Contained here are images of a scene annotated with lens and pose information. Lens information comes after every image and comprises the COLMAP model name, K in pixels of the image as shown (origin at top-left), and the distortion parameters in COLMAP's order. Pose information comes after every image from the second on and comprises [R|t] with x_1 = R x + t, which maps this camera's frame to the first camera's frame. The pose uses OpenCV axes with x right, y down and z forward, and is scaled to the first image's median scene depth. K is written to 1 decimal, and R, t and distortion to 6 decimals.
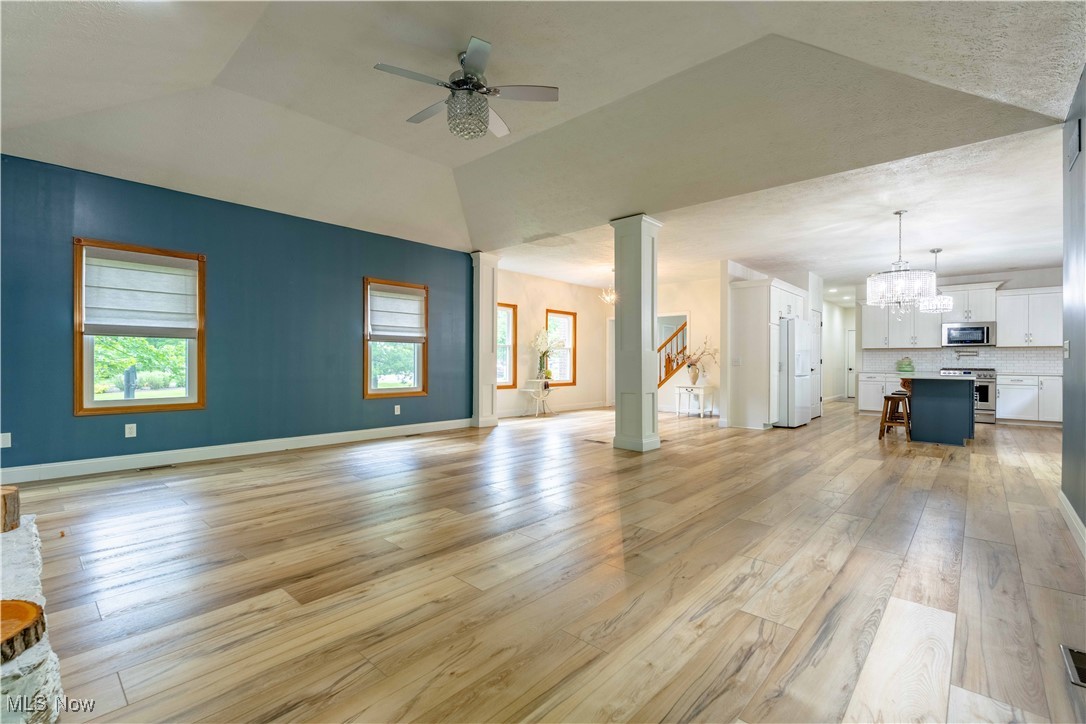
lens RADIAL K [[472.2, 0, 543.0], [0, 472.2, 362.0], [0, 0, 1]] dist [-0.004447, -0.000329]
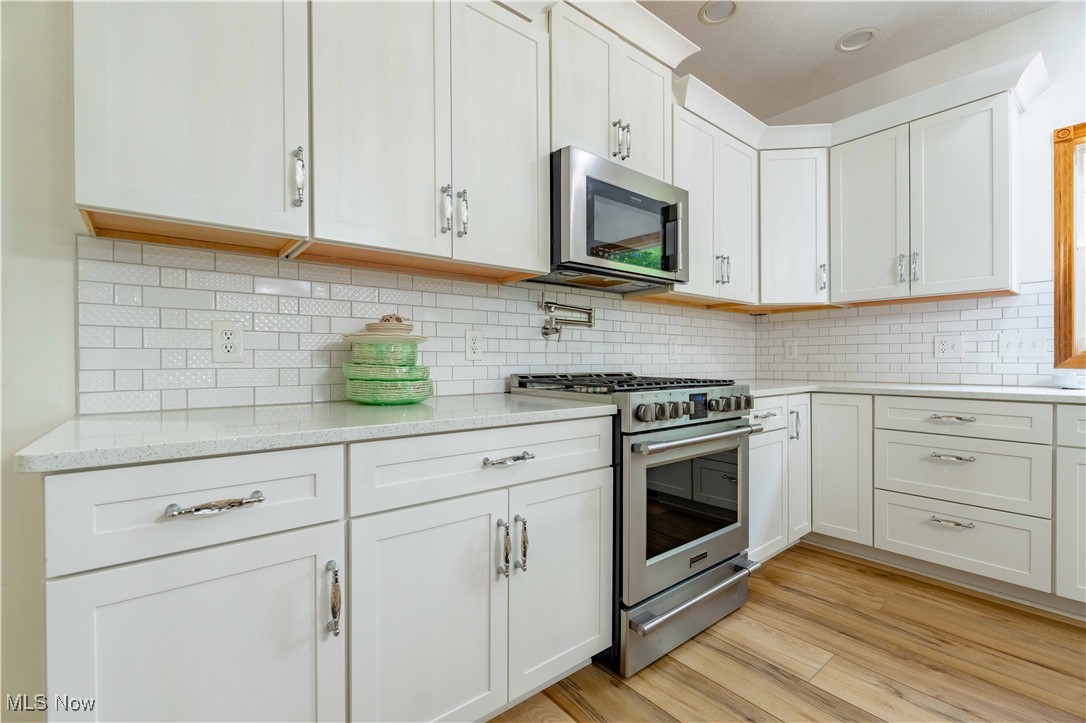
lens RADIAL K [[472.2, 0, 543.0], [0, 472.2, 361.5], [0, 0, 1]] dist [-0.004447, -0.000329]
pose [[0.145435, -0.006617, 0.989346, 0.669883], [0.005501, 0.999968, 0.005880, 0.005117], [-0.989352, 0.004587, 0.145467, 1.002595]]
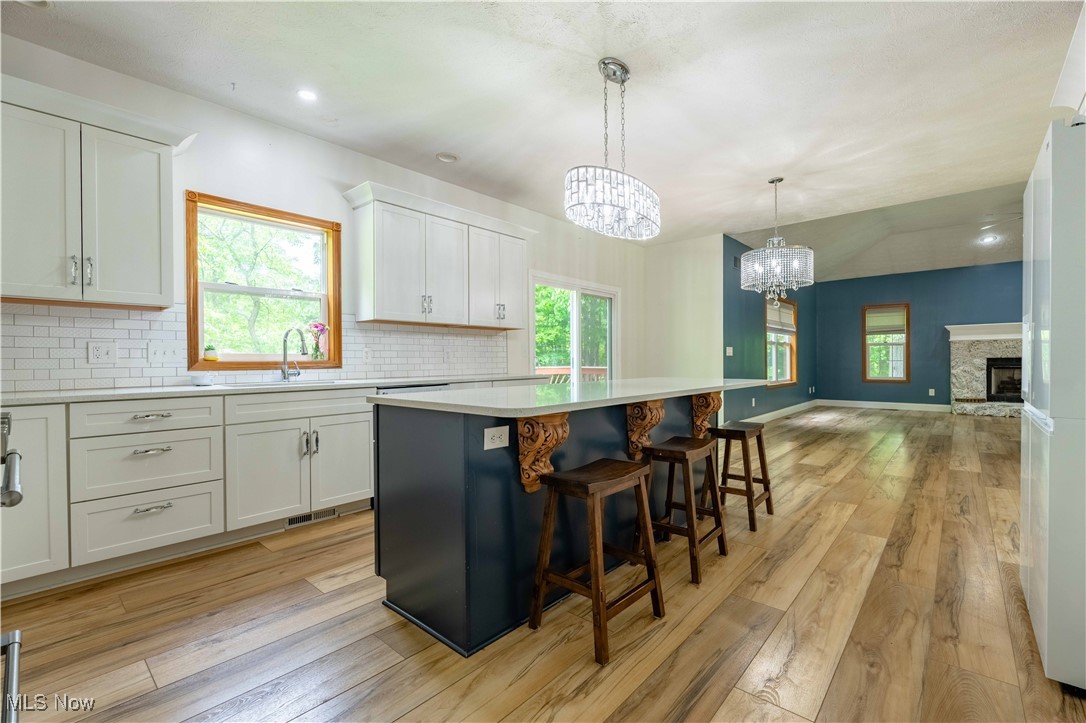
lens RADIAL K [[472.2, 0, 543.0], [0, 472.2, 361.5], [0, 0, 1]] dist [-0.004447, -0.000329]
pose [[-0.999819, 0.004753, -0.018401, 0.715676], [0.004683, 0.999982, 0.003804, 0.004944], [0.018418, 0.003717, -0.999823, 1.104957]]
